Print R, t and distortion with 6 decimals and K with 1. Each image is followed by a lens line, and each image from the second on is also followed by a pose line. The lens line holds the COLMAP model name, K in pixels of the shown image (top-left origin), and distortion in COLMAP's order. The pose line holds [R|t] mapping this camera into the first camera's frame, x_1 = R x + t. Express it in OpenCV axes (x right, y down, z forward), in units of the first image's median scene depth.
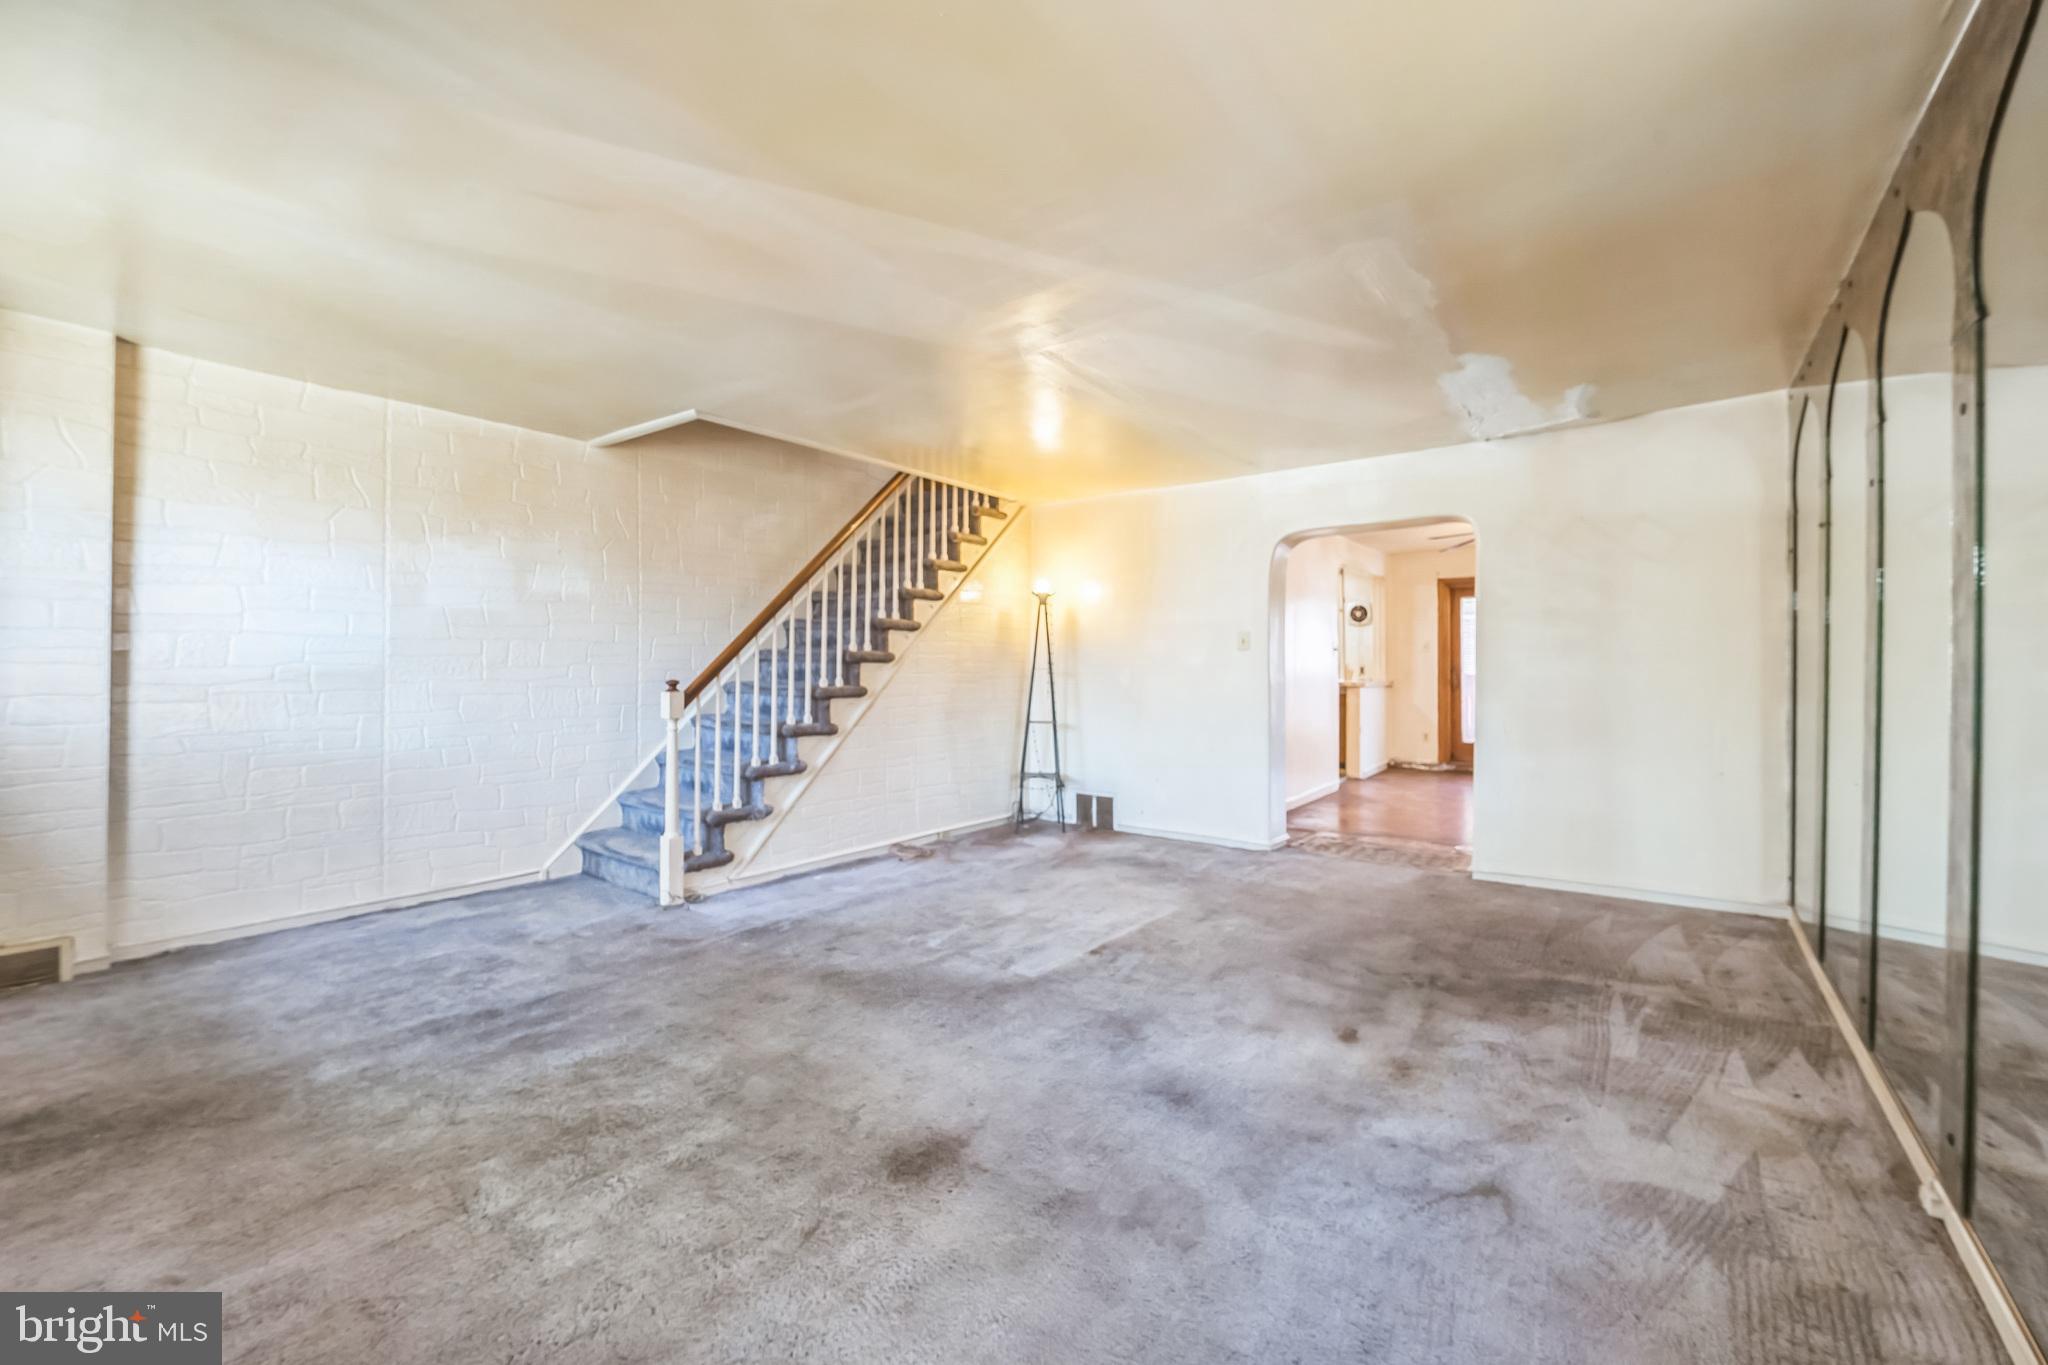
lens RADIAL K [[815.6, 0, 1027.1], [0, 815.6, 661.7], [0, 0, 1]] dist [-0.000932, -0.000136]
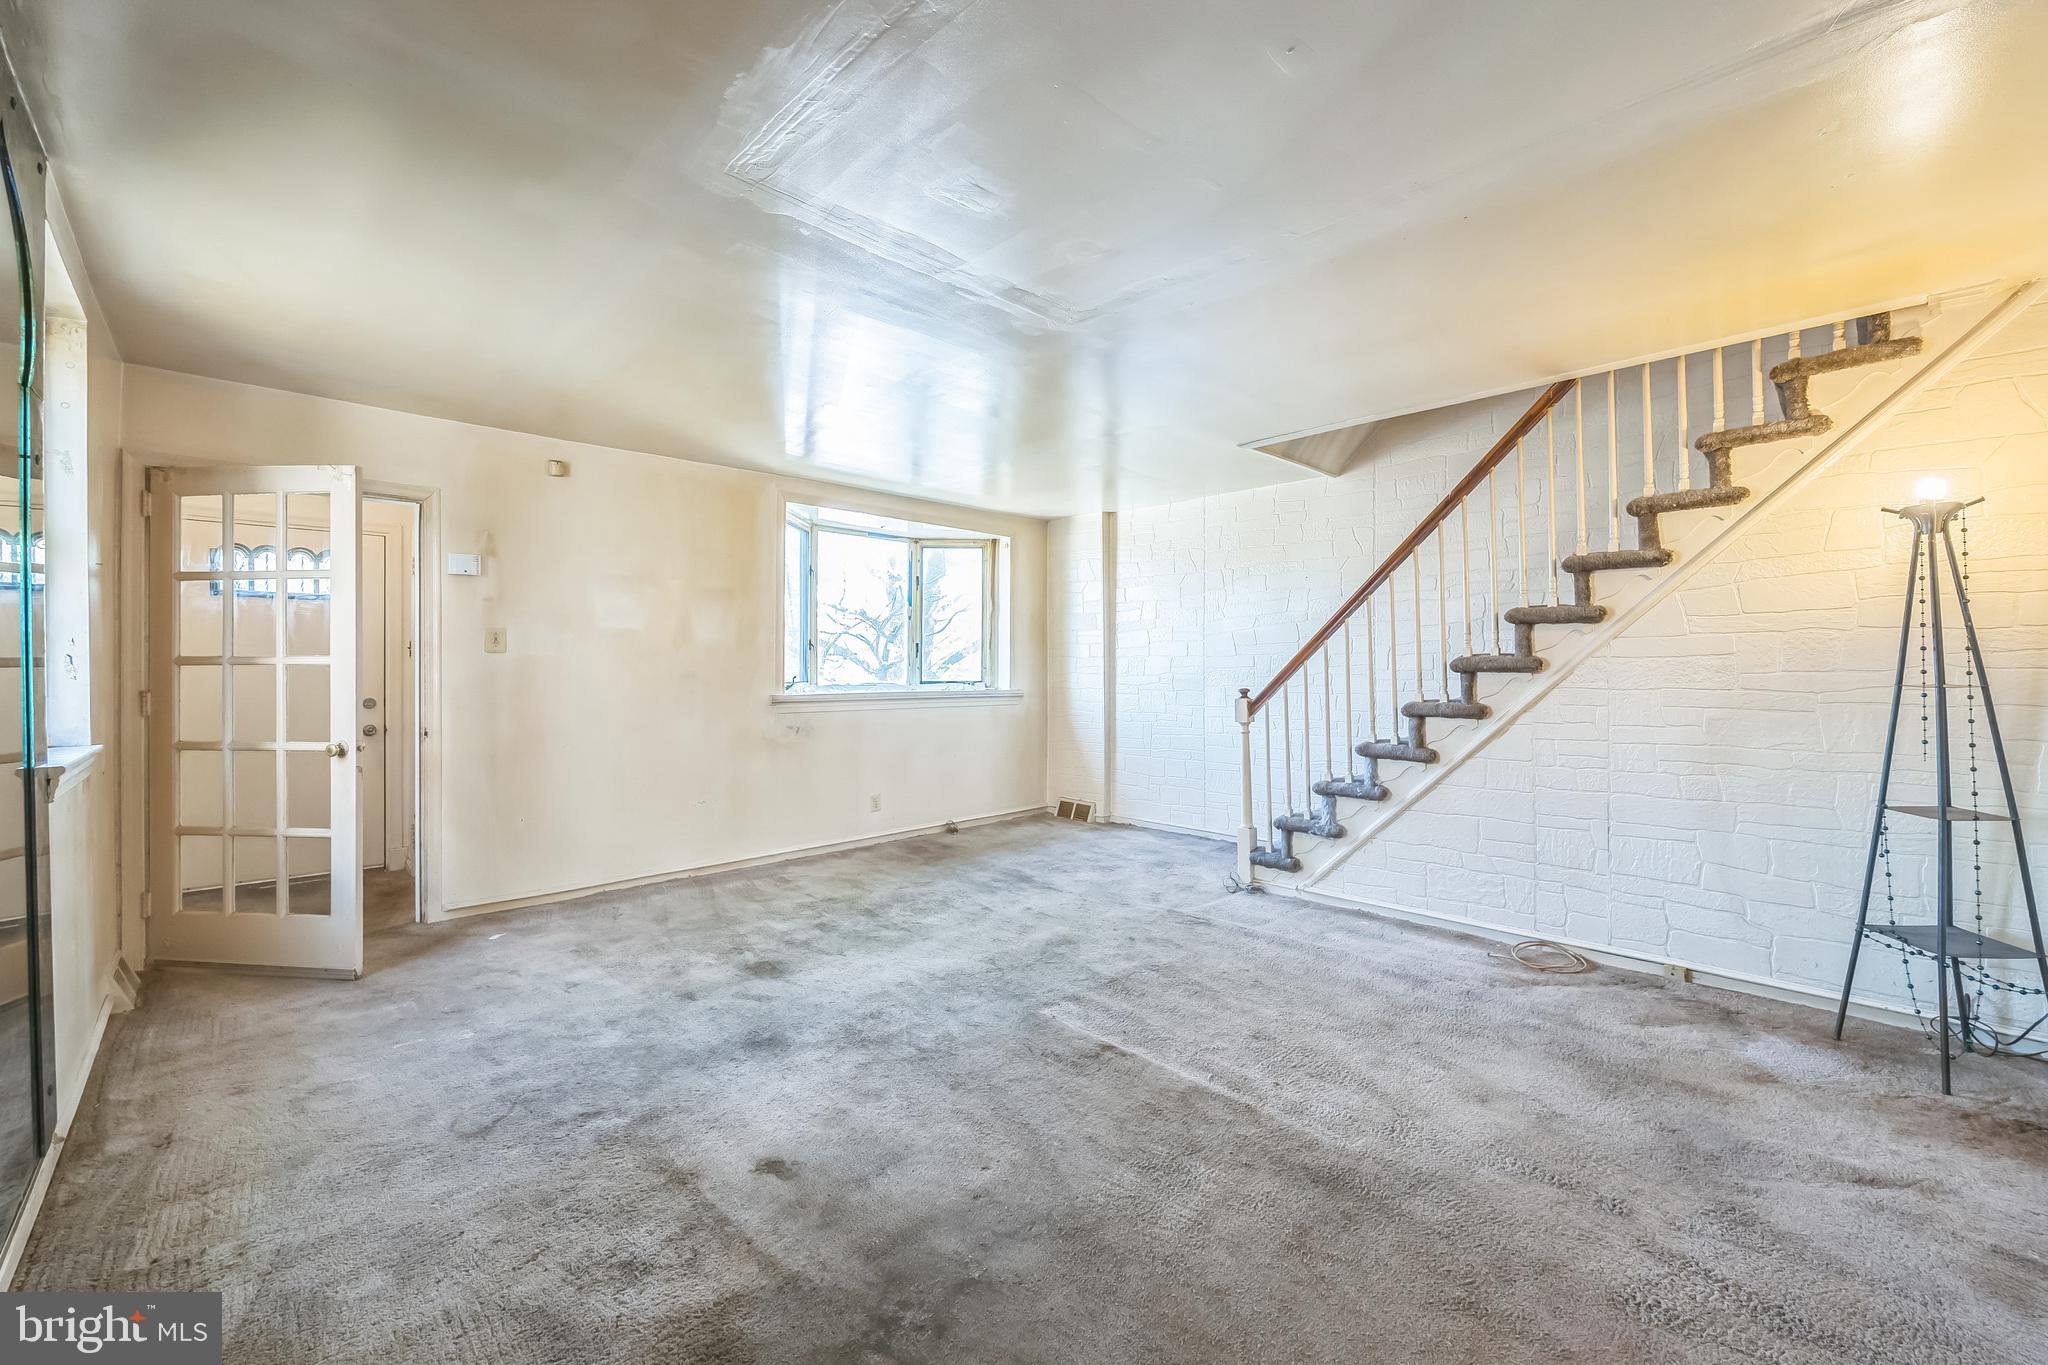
lens RADIAL K [[815.6, 0, 1040.3], [0, 815.6, 672.6], [0, 0, 1]] dist [-0.000932, -0.000136]
pose [[-0.132458, 0.001439, -0.991188, 0.871311], [0.006504, 0.999979, 0.000583, -0.002951], [0.991167, -0.006370, -0.132464, 1.052056]]
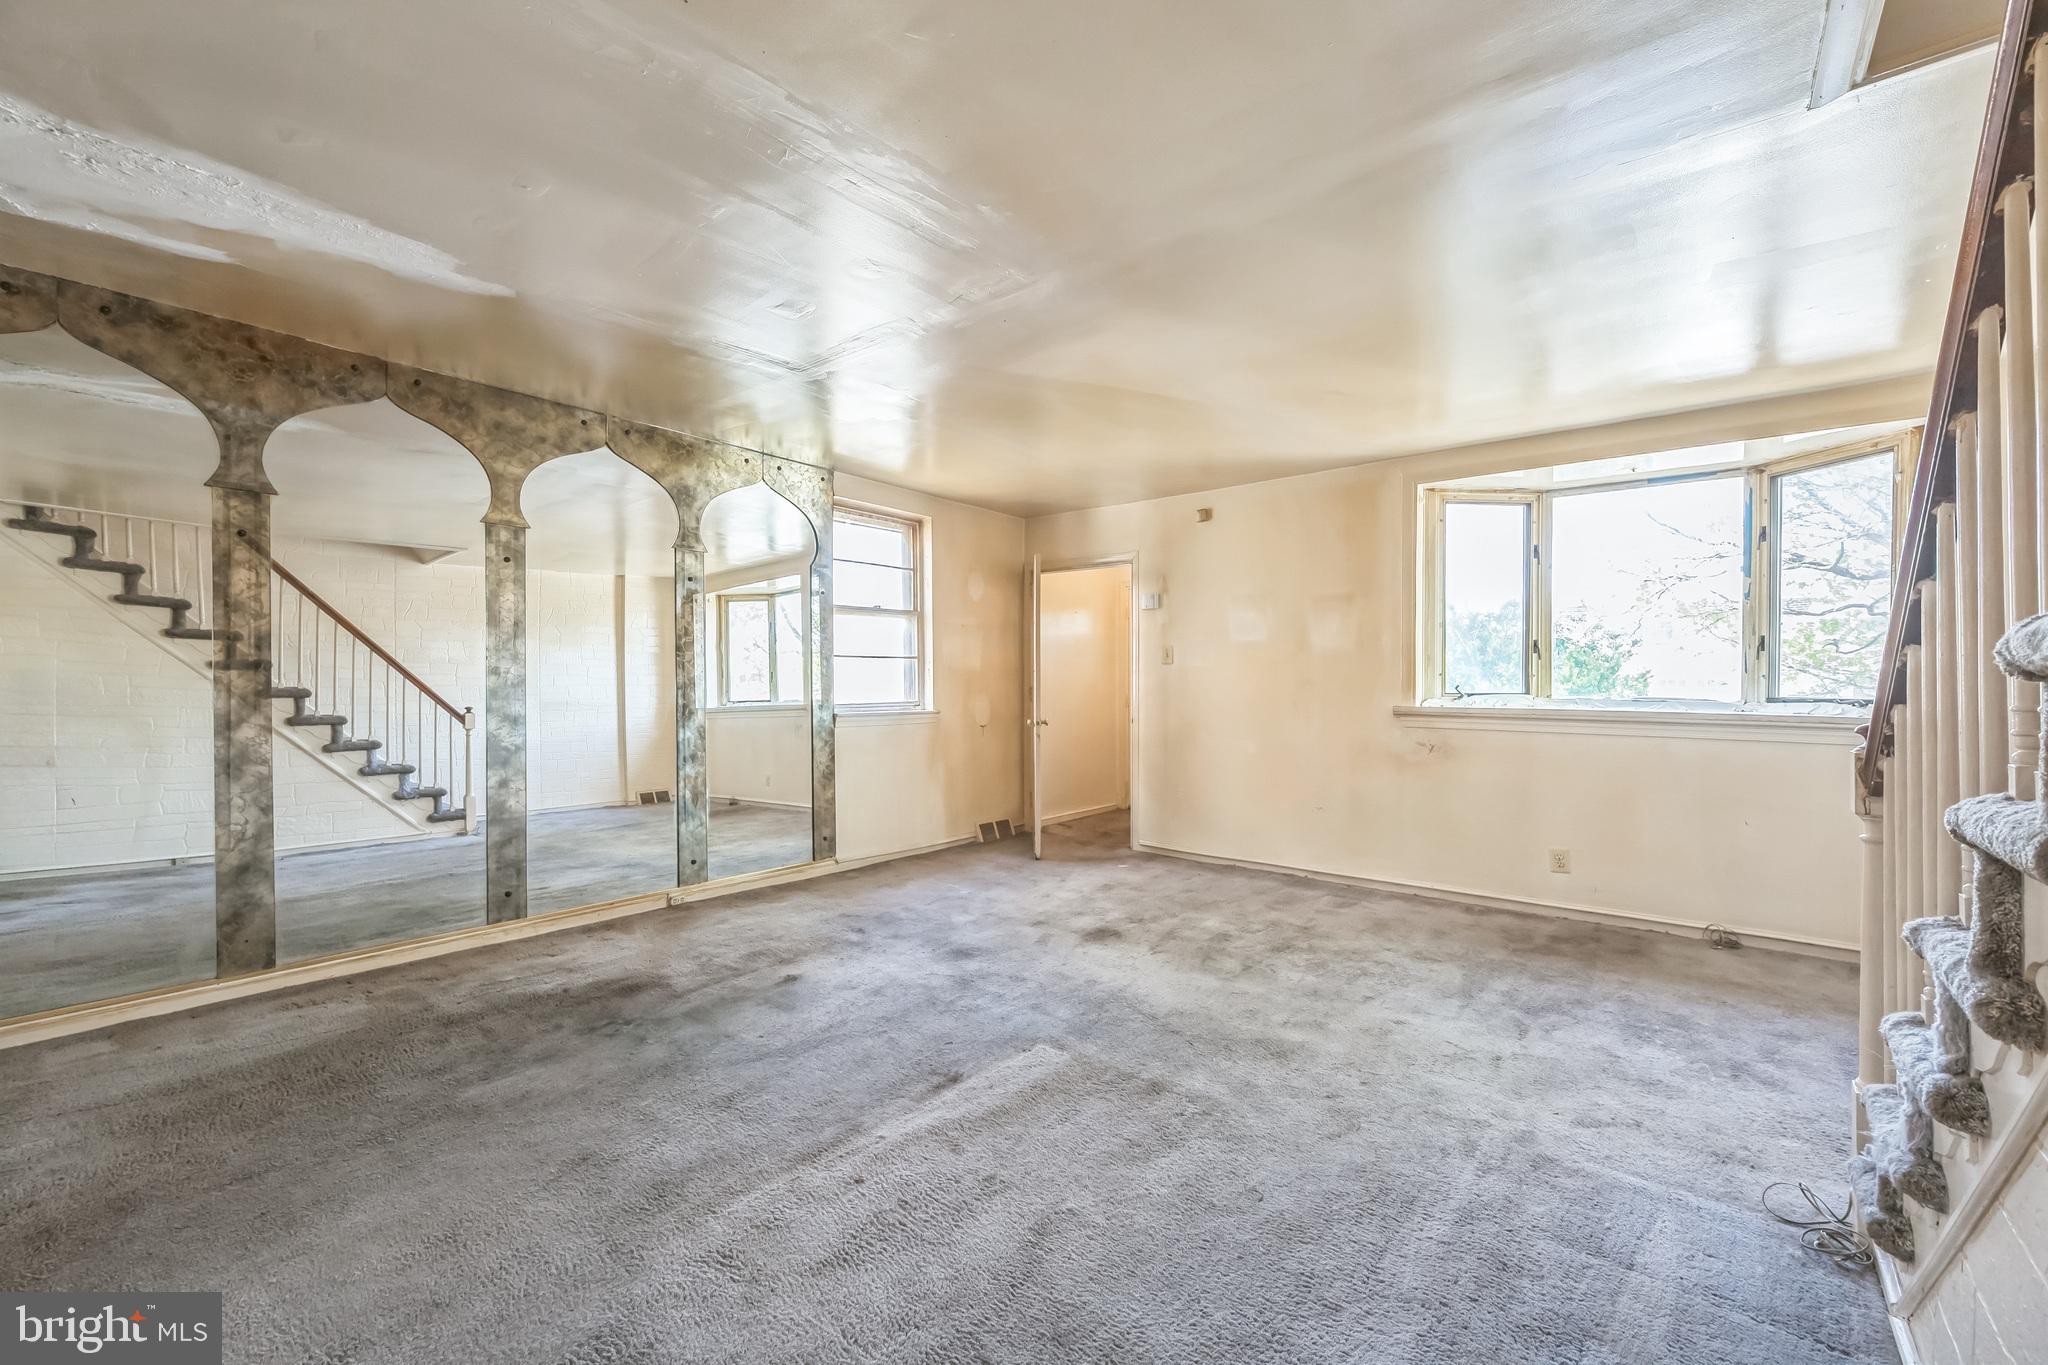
lens RADIAL K [[815.6, 0, 1037.5], [0, 815.6, 688.0], [0, 0, 1]] dist [-0.000932, -0.000136]
pose [[-0.999783, -0.007815, 0.019336, -0.001104], [-0.007742, 0.999963, 0.003841, 0.006710], [-0.019365, 0.003690, -0.999806, 1.735280]]
